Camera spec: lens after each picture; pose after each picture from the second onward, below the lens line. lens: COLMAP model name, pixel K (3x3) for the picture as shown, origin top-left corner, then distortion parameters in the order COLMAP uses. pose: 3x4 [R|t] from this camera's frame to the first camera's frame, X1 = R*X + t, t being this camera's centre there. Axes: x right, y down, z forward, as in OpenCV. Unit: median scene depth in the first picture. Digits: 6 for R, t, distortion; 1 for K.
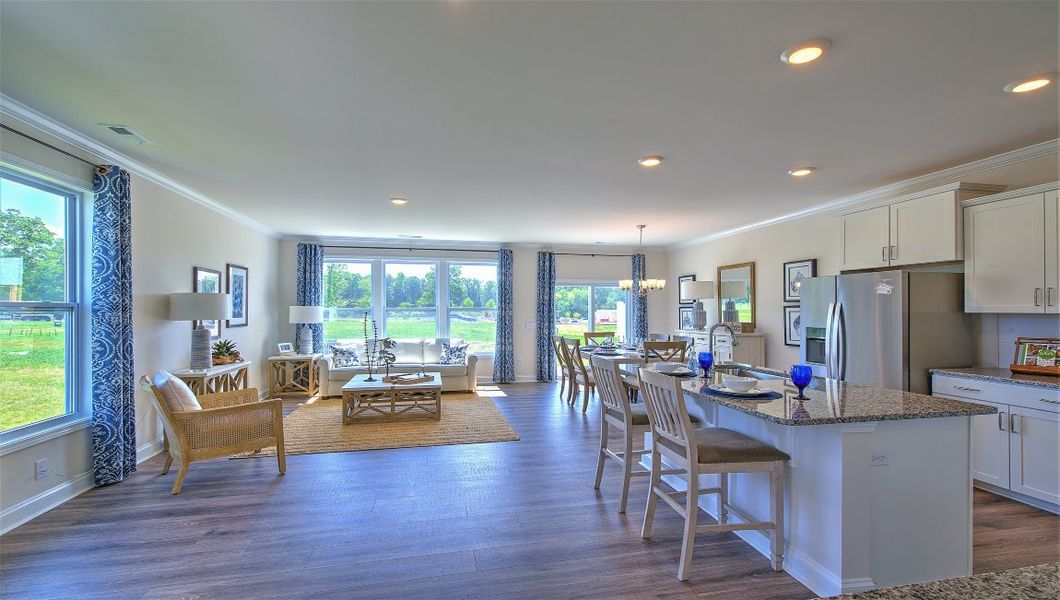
lens RADIAL K [[459.8, 0, 537.3], [0, 459.8, 308.6], [0, 0, 1]] dist [0.002081, 0.000147]
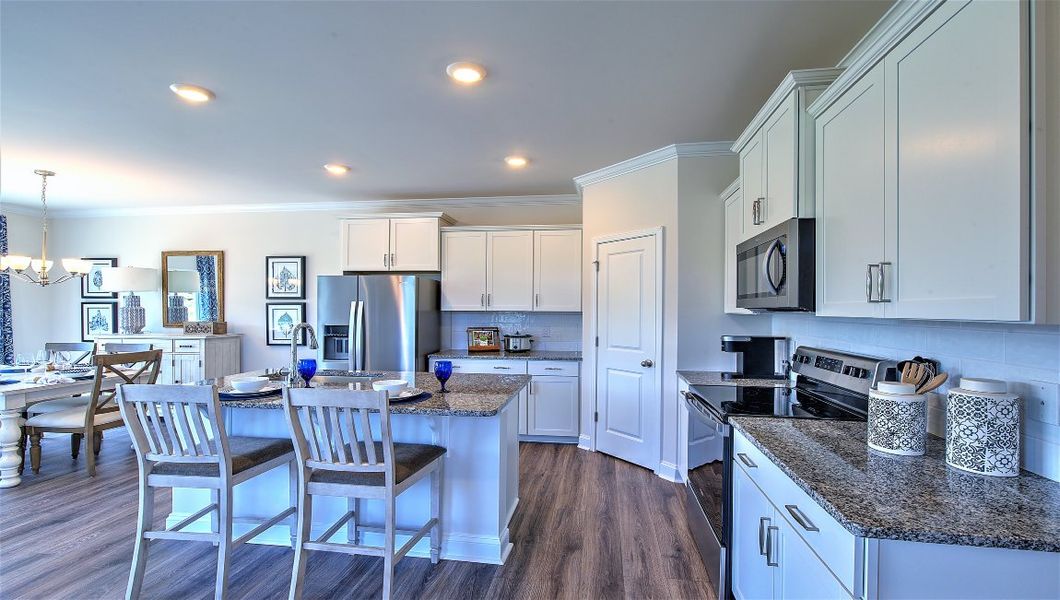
lens RADIAL K [[459.8, 0, 537.3], [0, 459.8, 308.6], [0, 0, 1]] dist [0.002081, 0.000147]
pose [[0.355889, 0.003448, 0.934522, -0.174542], [-0.009381, 0.999956, -0.000117, 0.000357], [-0.934481, -0.008725, 0.355906, 0.211526]]
